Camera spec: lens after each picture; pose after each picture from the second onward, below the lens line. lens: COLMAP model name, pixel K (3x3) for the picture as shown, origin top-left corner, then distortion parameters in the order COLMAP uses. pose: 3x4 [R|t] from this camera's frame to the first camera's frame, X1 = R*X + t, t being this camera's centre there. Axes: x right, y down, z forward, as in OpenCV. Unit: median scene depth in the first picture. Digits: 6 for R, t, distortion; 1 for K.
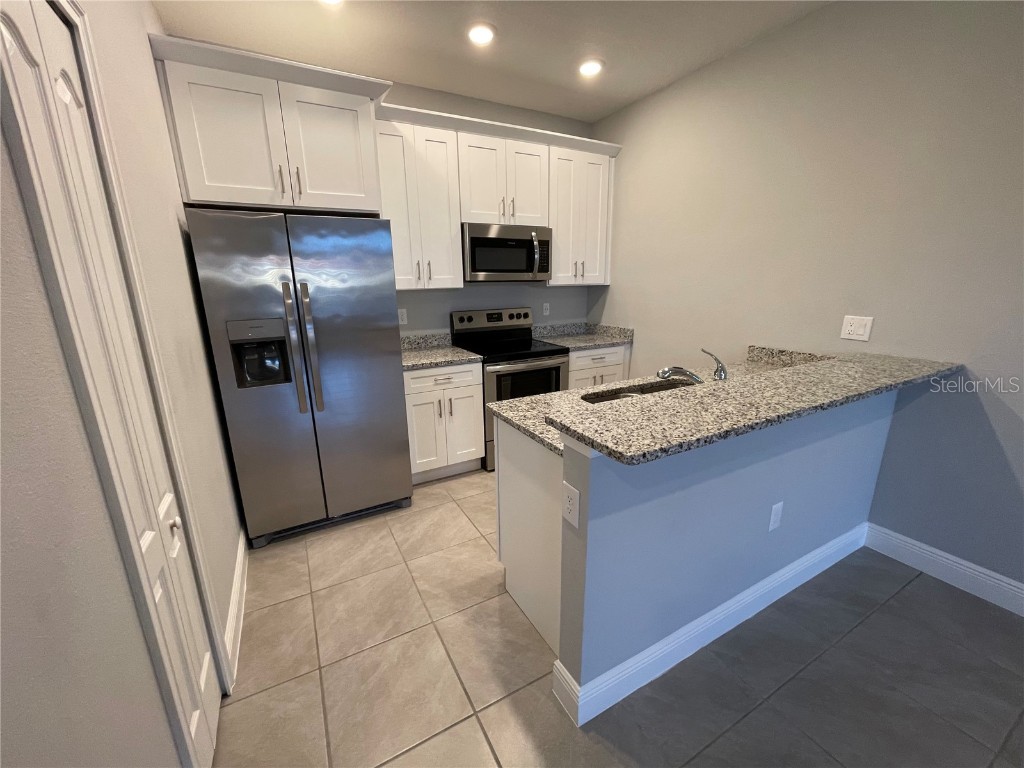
lens RADIAL K [[412.0, 0, 505.0], [0, 412.0, 386.4], [0, 0, 1]] dist [-0.002319, 0.000259]
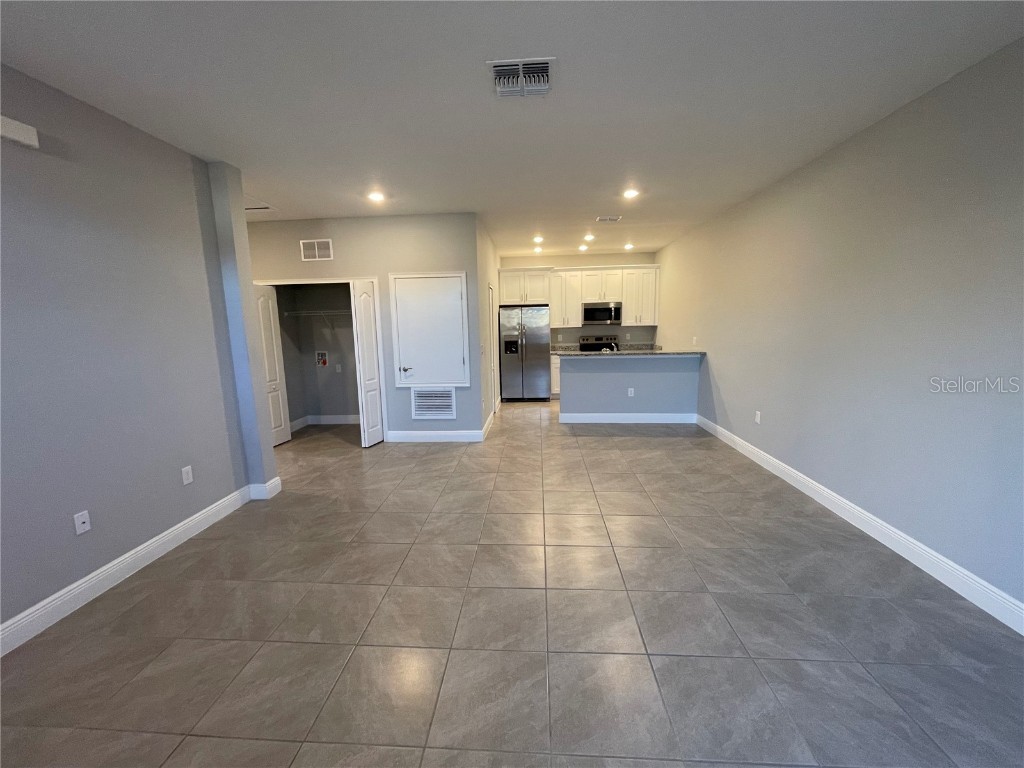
lens RADIAL K [[412.0, 0, 509.6], [0, 412.0, 381.3], [0, 0, 1]] dist [-0.002319, 0.000259]
pose [[0.843388, 0.069267, -0.532822, 0.873089], [-0.119442, 0.991013, -0.060230, 0.292001], [0.523862, 0.114439, 0.844081, -1.310371]]
